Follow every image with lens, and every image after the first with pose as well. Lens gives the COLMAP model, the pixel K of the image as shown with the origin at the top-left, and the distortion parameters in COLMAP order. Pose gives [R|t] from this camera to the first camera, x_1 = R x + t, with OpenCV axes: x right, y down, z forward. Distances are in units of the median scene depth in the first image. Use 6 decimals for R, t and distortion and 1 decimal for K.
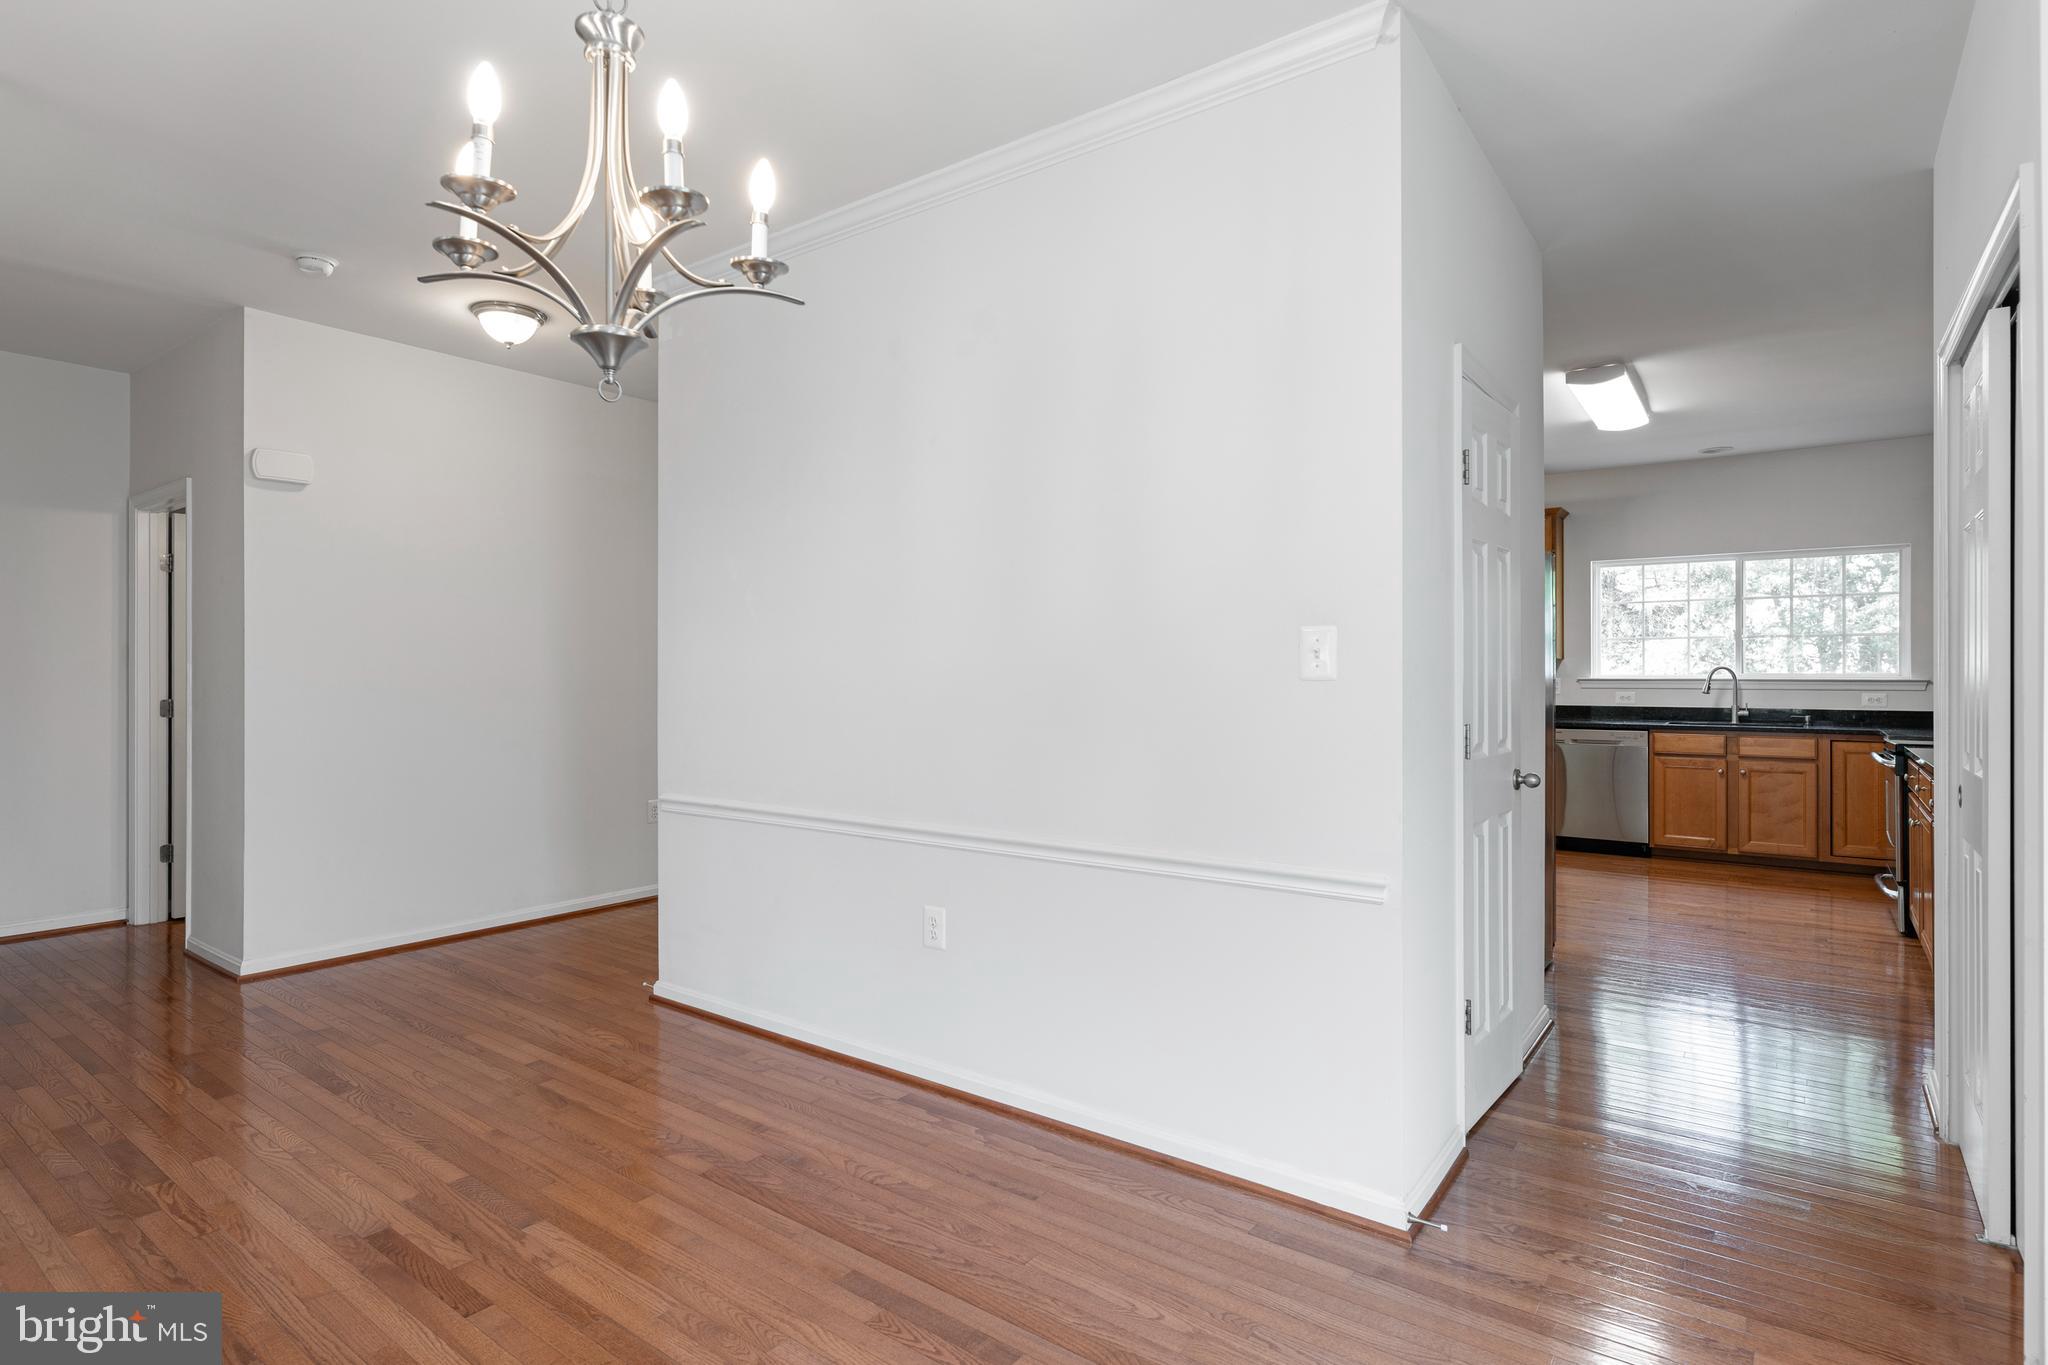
lens RADIAL K [[1042.3, 0, 1023.4], [0, 1042.3, 677.1], [0, 0, 1]] dist [-0.001026, -0.000060]
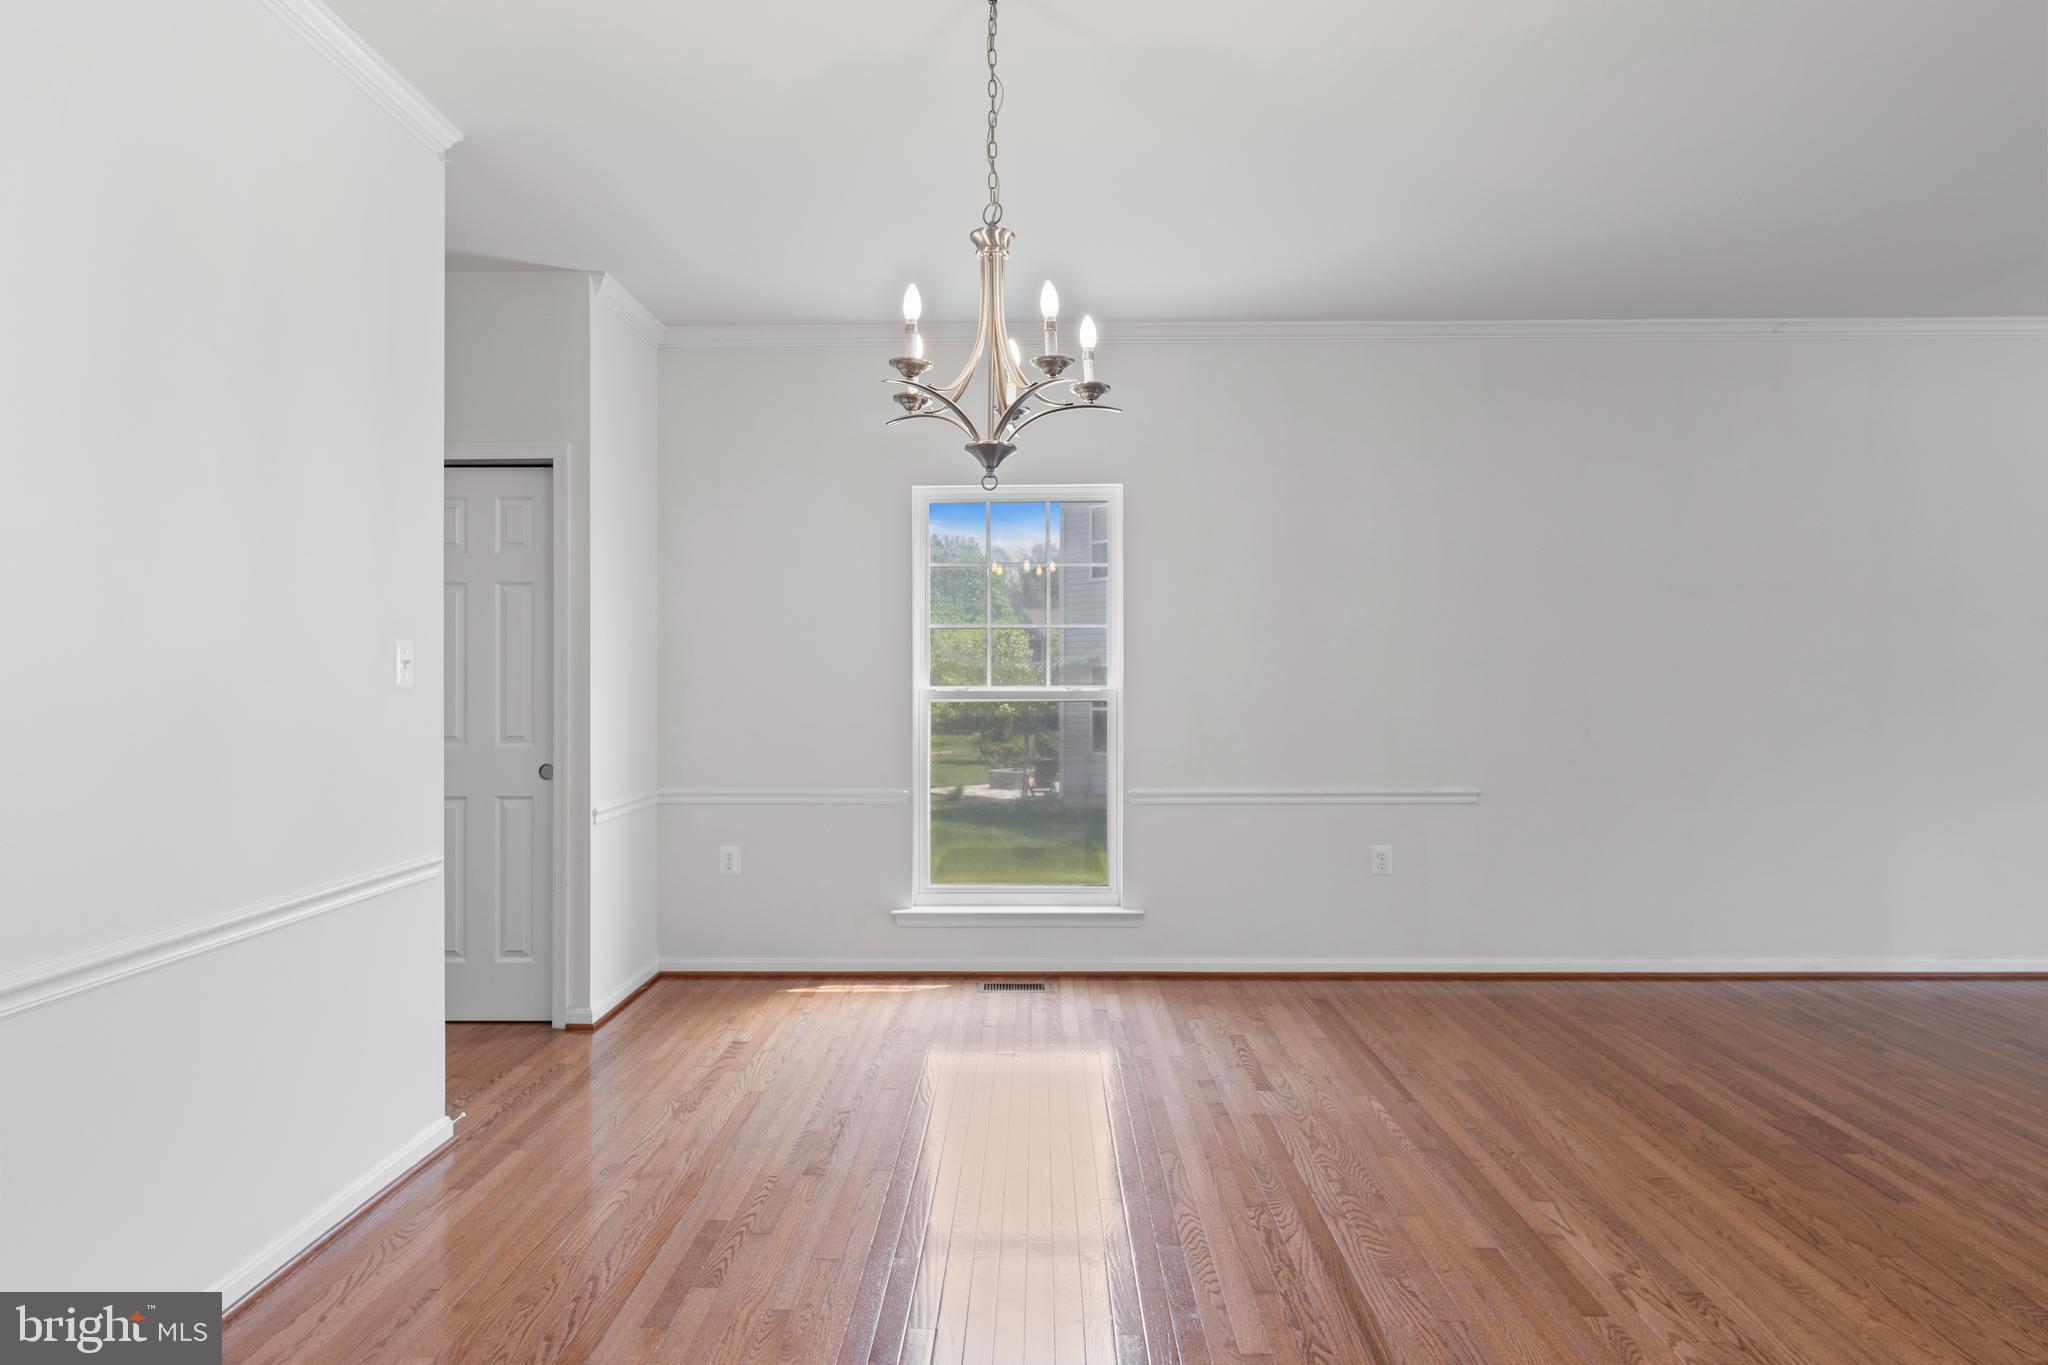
lens RADIAL K [[1041.5, 0, 1022.8], [0, 1041.5, 687.5], [0, 0, 1]] dist [0.000091, 0.000016]
pose [[-0.584121, 0.009020, 0.811617, -1.104969], [0.008645, 0.999951, -0.004891, 0.012642], [-0.811621, 0.004160, -0.584170, 1.253241]]
